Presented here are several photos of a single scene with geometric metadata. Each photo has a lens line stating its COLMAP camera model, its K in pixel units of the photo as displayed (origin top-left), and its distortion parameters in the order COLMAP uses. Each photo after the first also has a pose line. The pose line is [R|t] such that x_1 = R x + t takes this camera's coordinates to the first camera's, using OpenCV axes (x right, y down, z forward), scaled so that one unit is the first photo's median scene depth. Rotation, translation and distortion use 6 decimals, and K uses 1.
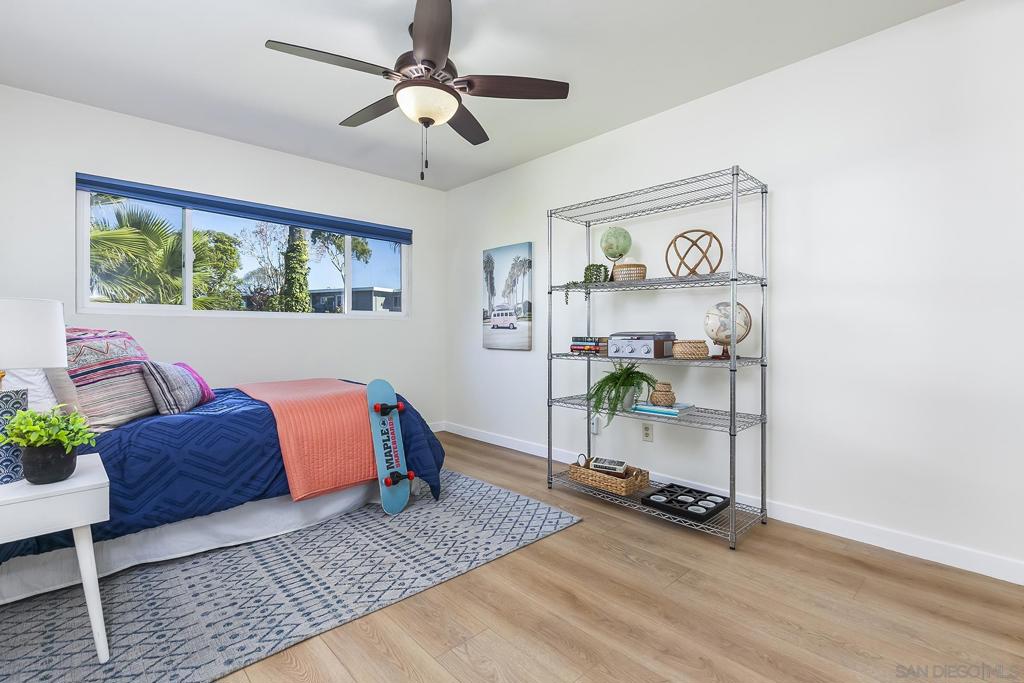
lens RADIAL K [[469.1, 0, 520.4], [0, 469.1, 335.0], [0, 0, 1]] dist [0.009770, 0.000061]
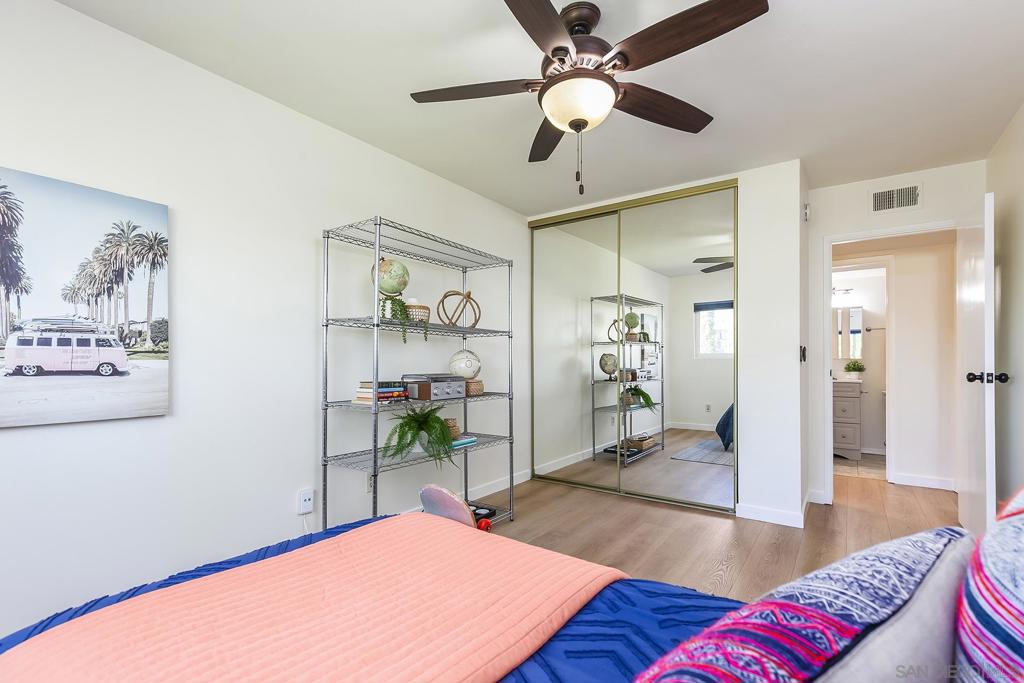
lens RADIAL K [[469.1, 0, 520.0], [0, 469.1, 351.3], [0, 0, 1]] dist [0.009770, 0.000061]
pose [[-0.192734, 0.008611, 0.981213, -0.557983], [0.000753, 0.999963, -0.008627, -0.032521], [-0.981251, -0.000924, -0.192733, 0.707566]]
